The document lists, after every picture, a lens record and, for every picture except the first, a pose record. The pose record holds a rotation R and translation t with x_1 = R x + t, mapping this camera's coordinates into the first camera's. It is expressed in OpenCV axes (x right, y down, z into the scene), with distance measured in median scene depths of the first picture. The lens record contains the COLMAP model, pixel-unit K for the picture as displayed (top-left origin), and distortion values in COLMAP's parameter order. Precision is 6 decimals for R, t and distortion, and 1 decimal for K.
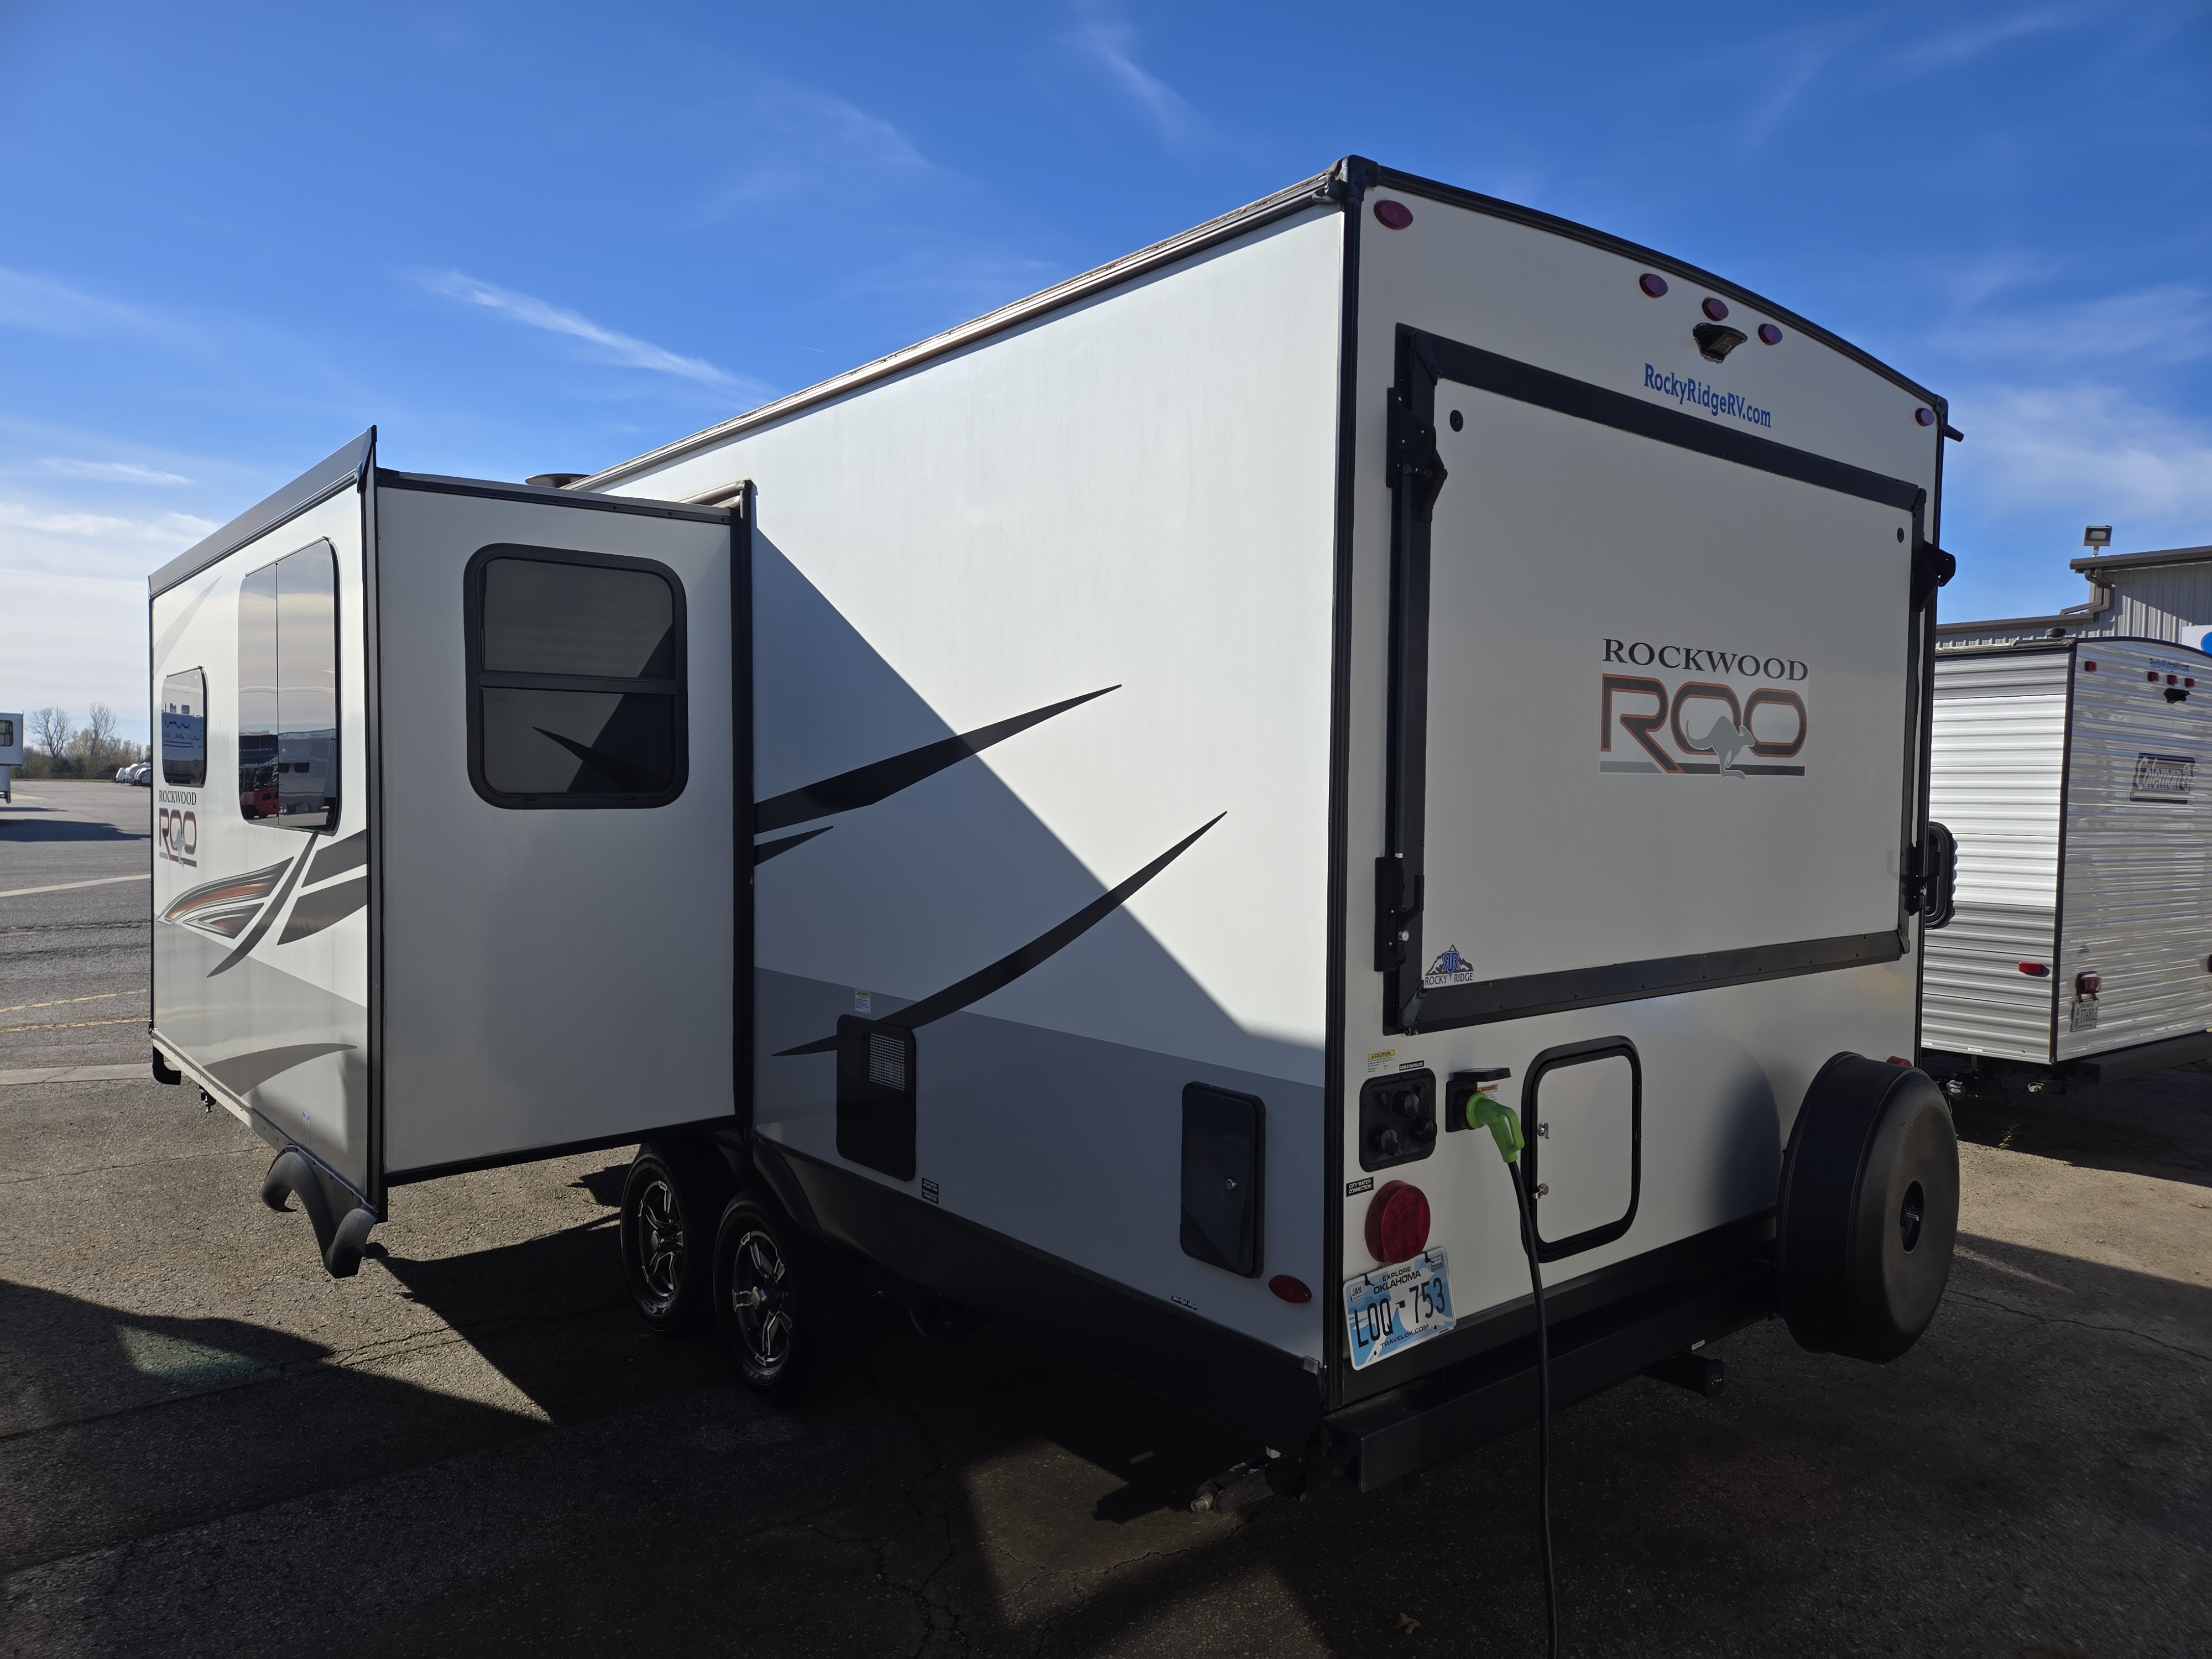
lens RADIAL K [[1472.7, 0, 1112.0], [0, 1472.7, 849.8], [0, 0, 1]] dist [0.074419, -0.060810]
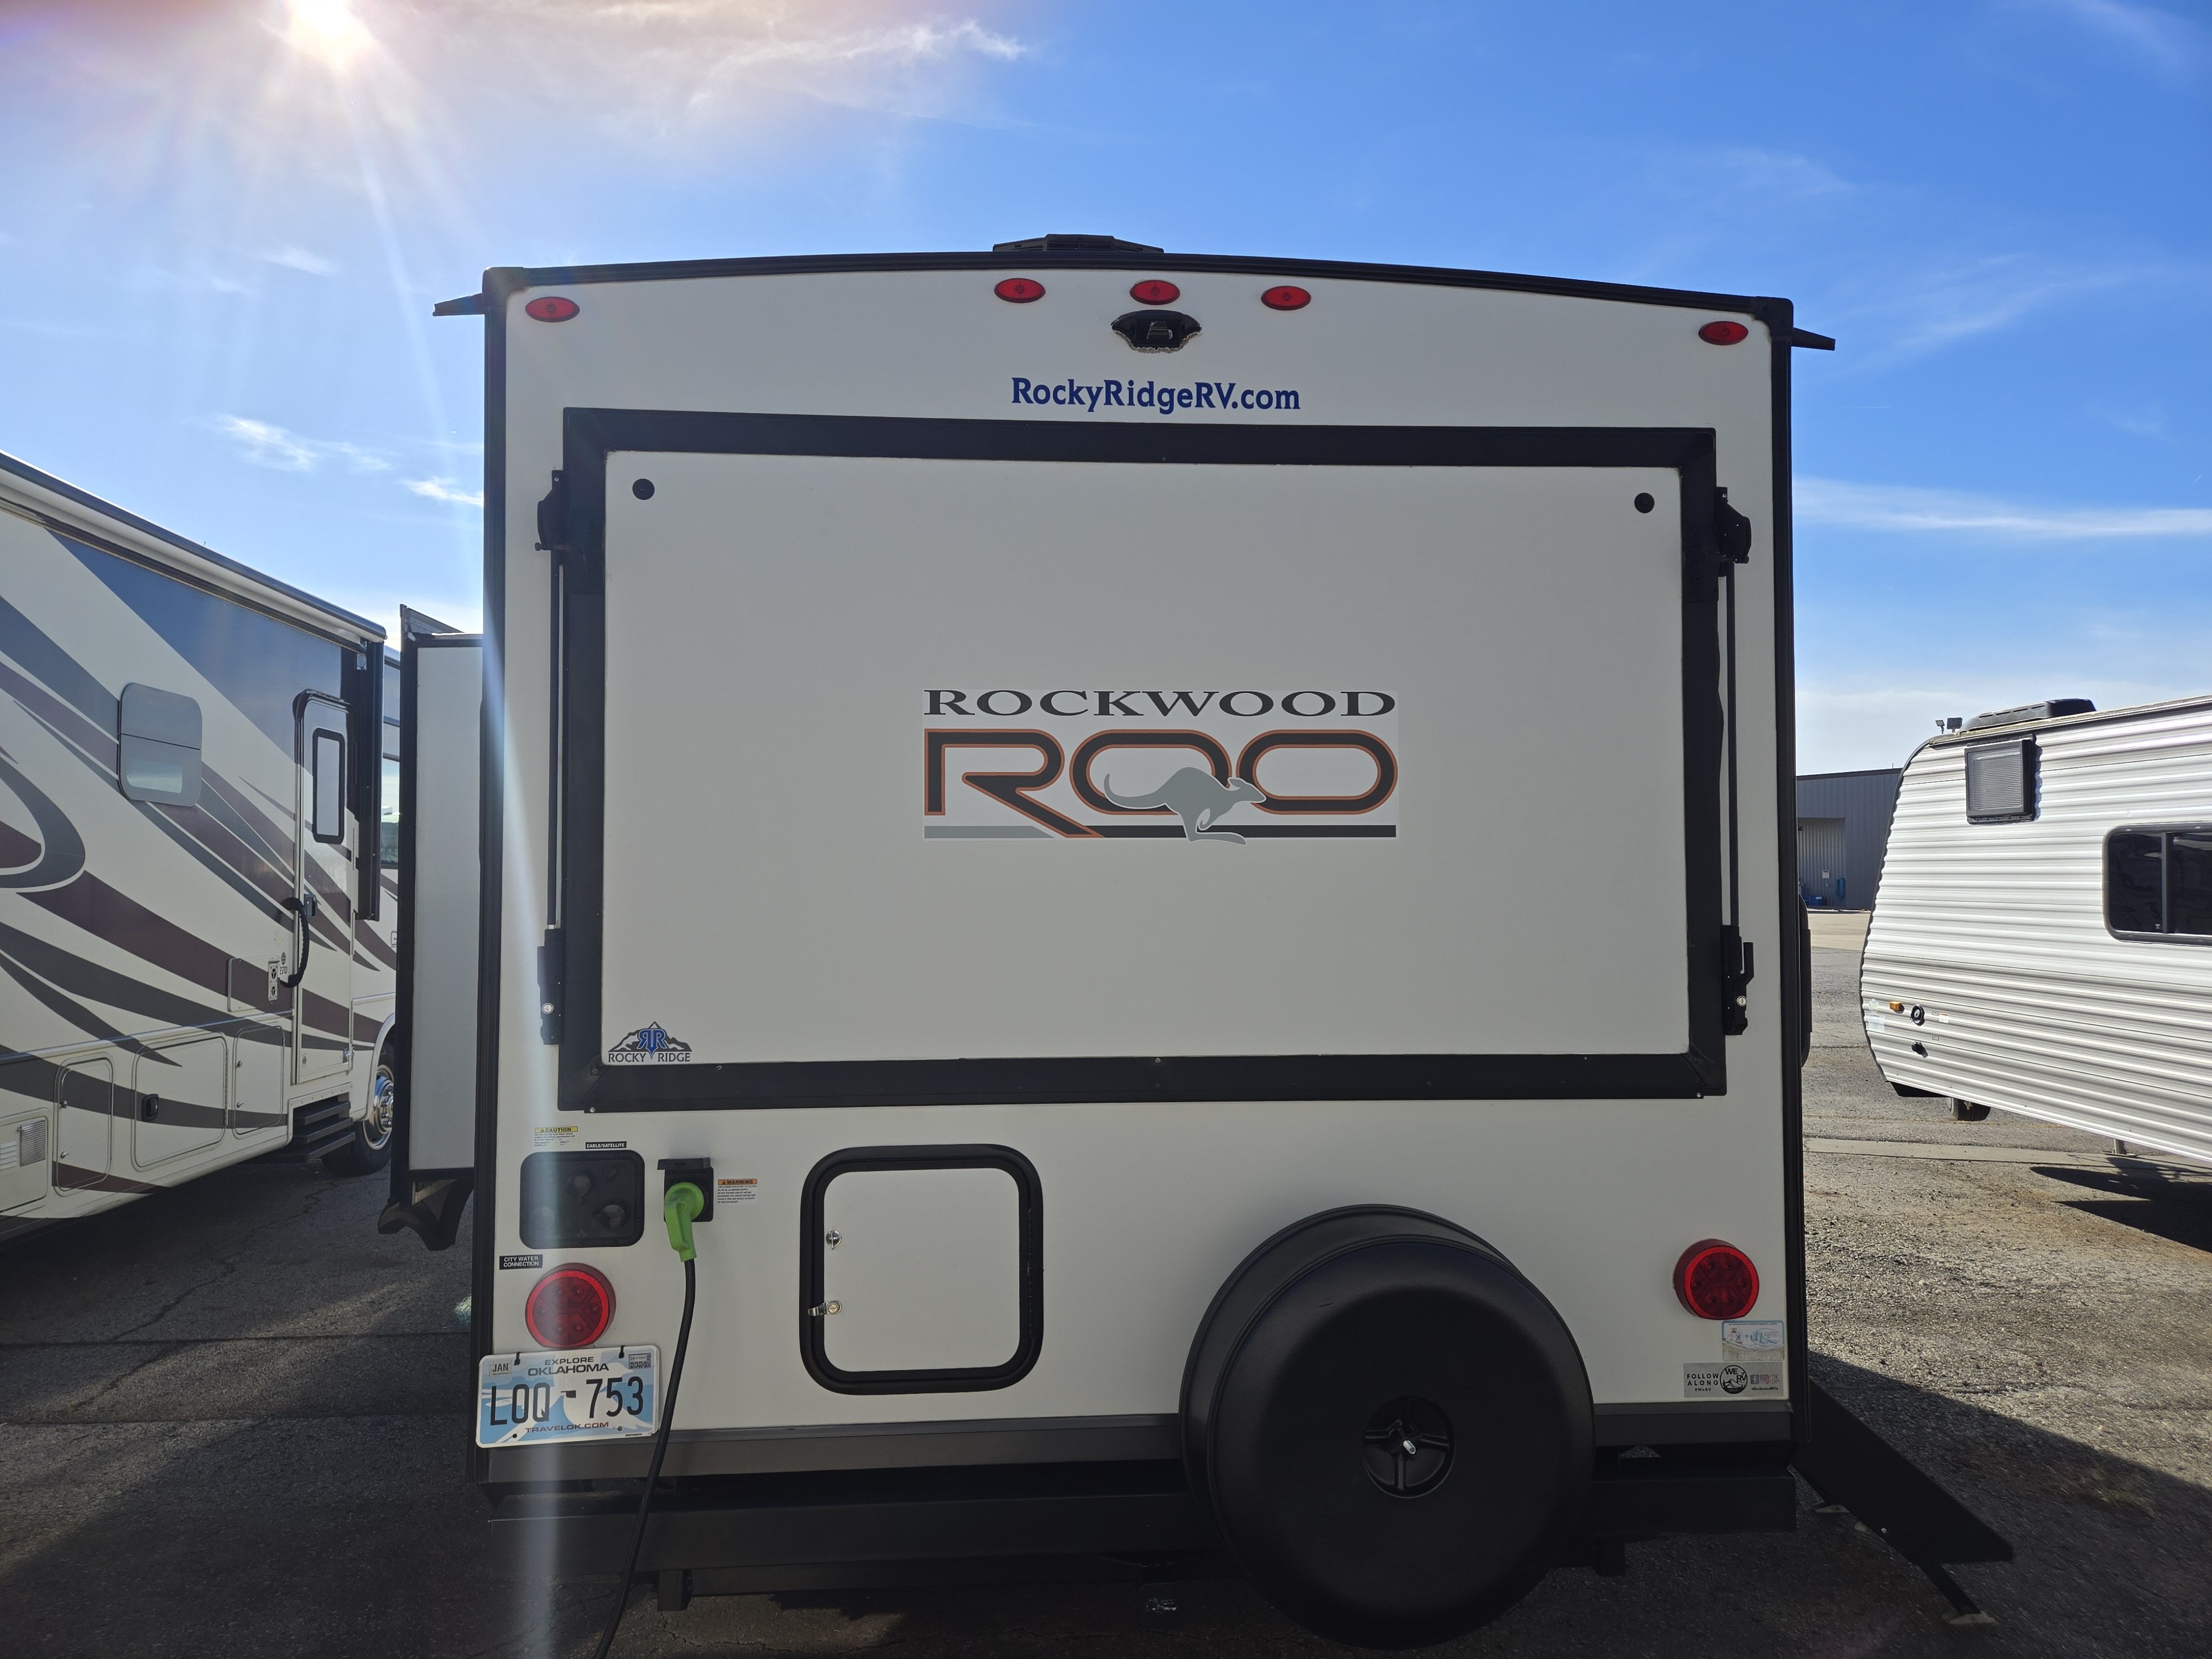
lens RADIAL K [[1472.7, 0, 1088.2], [0, 1472.7, 825.1], [0, 0, 1]] dist [0.074419, -0.060810]
pose [[0.809944, -0.028707, -0.585805, 0.908339], [-0.014616, 0.997503, -0.069089, -0.000870], [0.586326, 0.064520, 0.807502, 0.335951]]
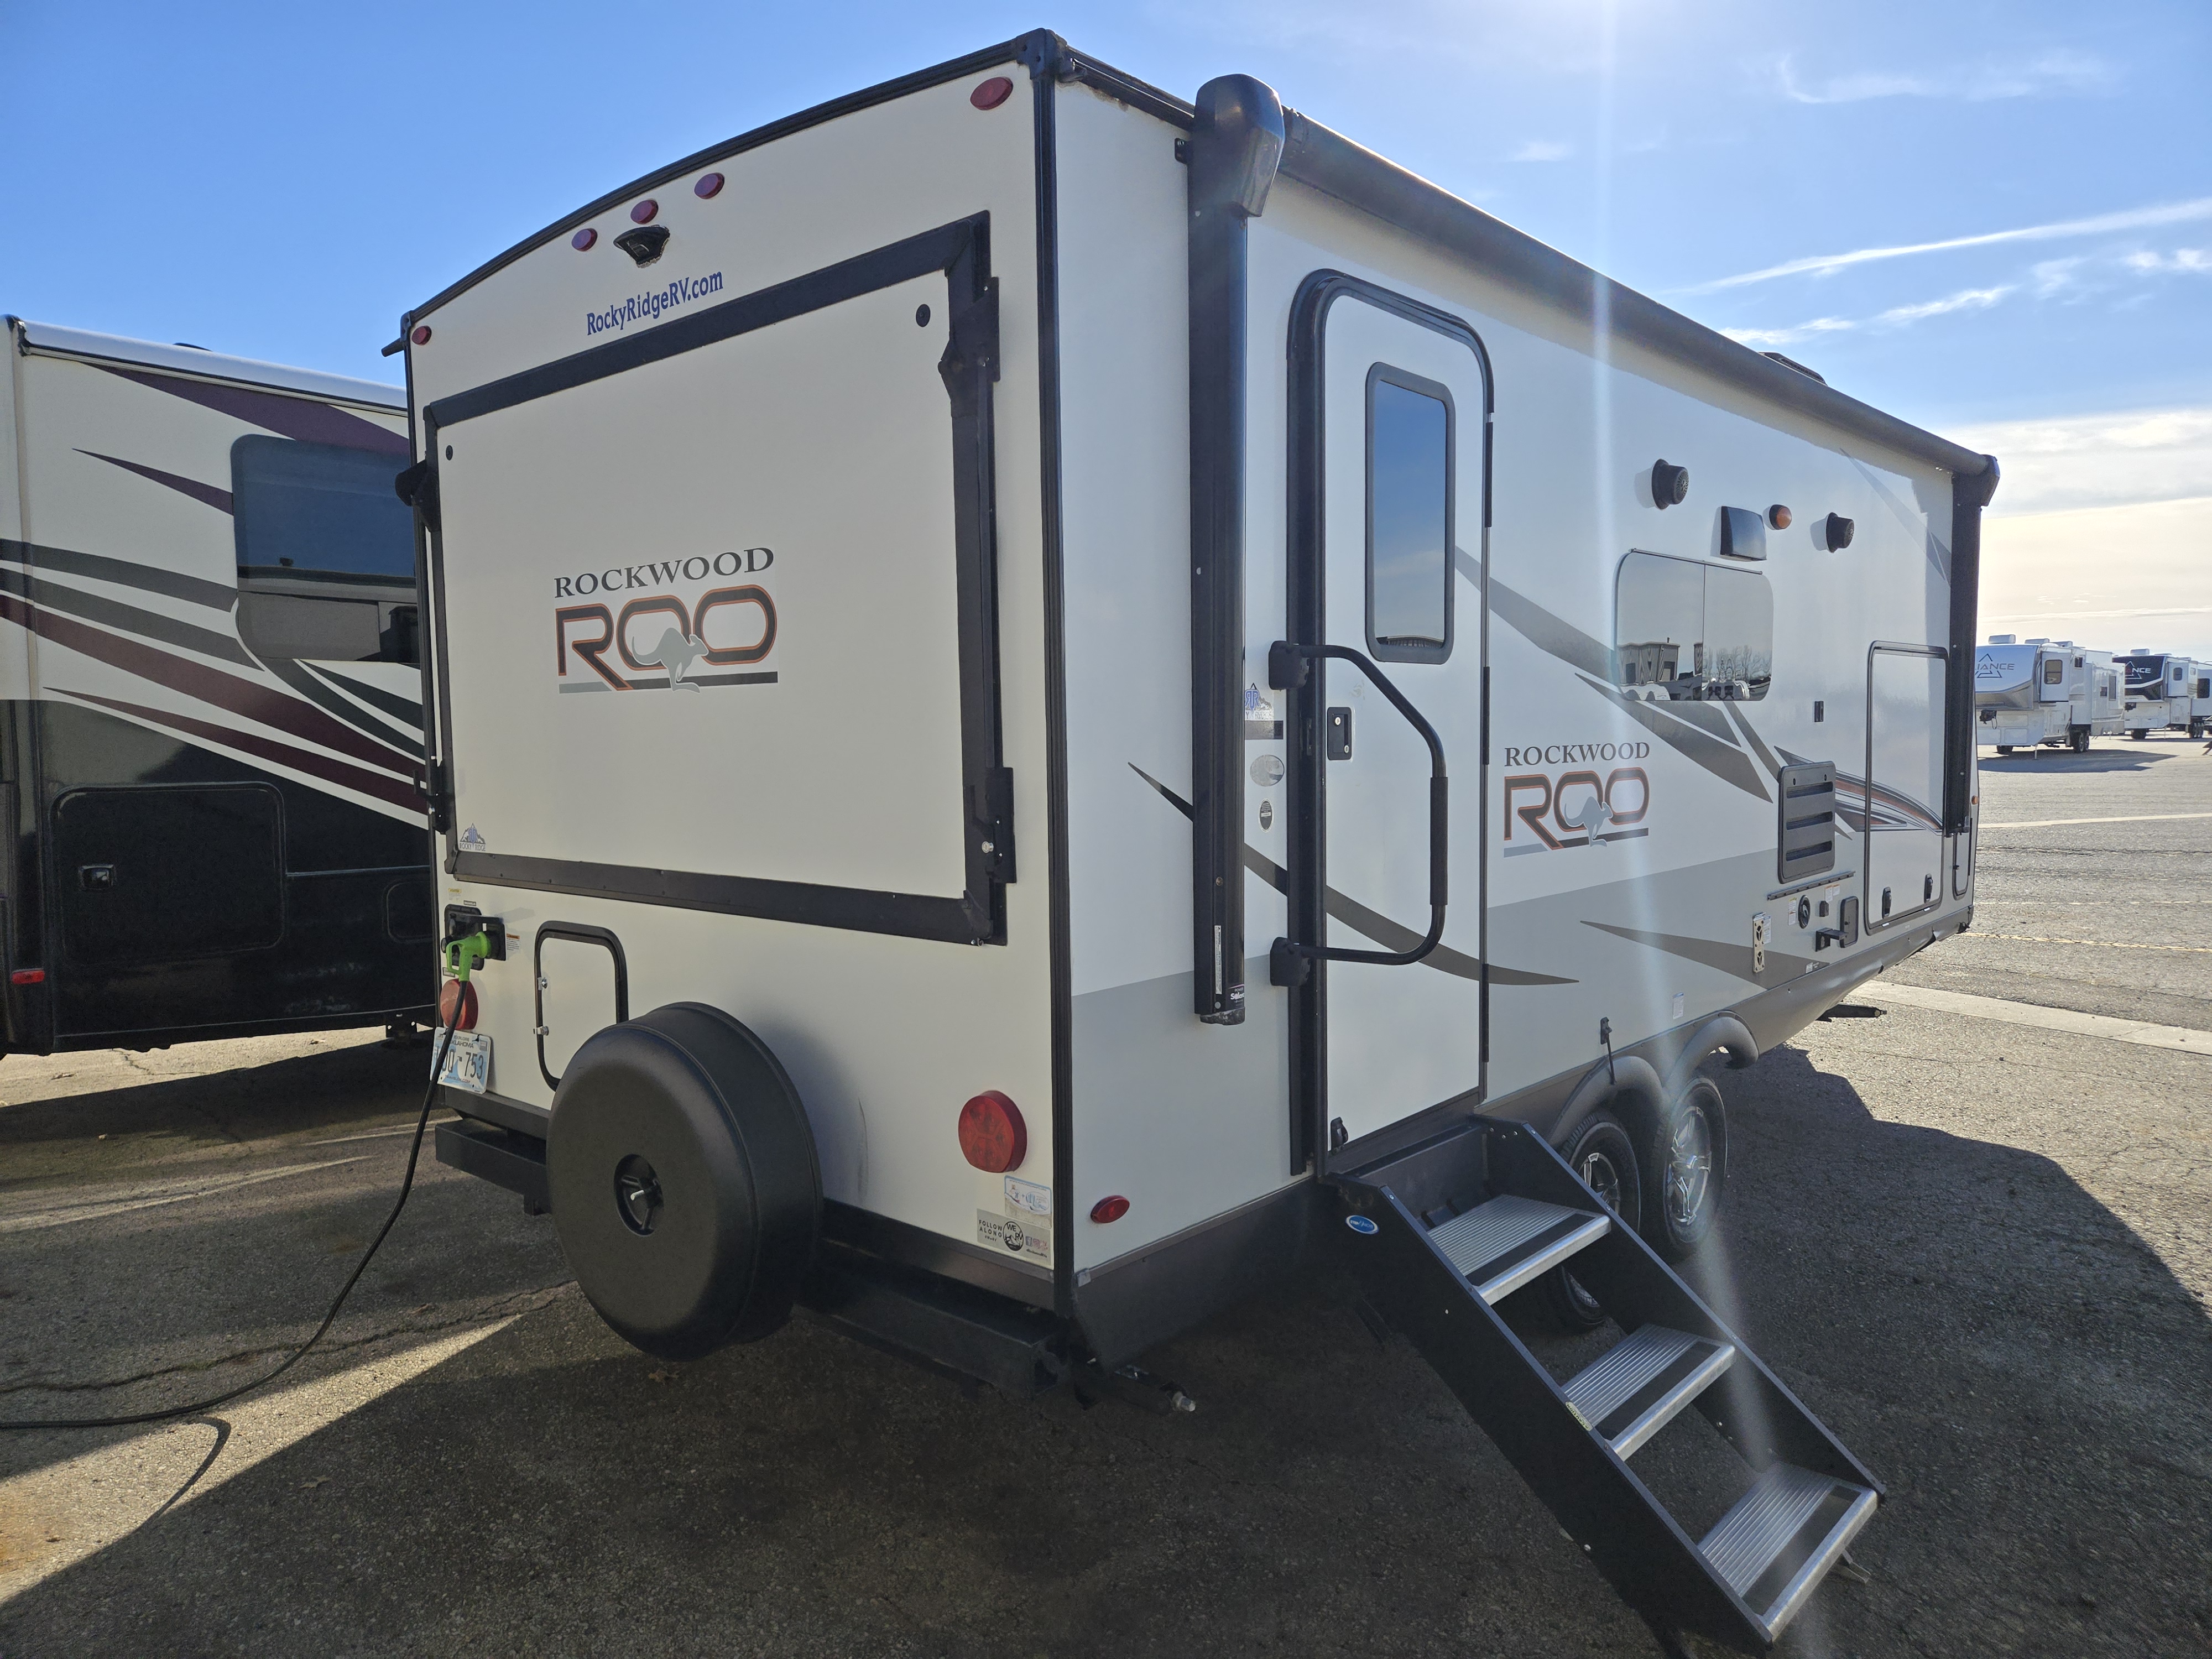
lens RADIAL K [[1472.7, 0, 1123.3], [0, 1472.7, 841.0], [0, 0, 1]] dist [0.074419, -0.060810]
pose [[0.147583, 0.063762, -0.986992, 1.527143], [-0.026506, 0.997816, 0.060498, -0.018948], [0.988694, 0.017233, 0.148951, 1.240995]]
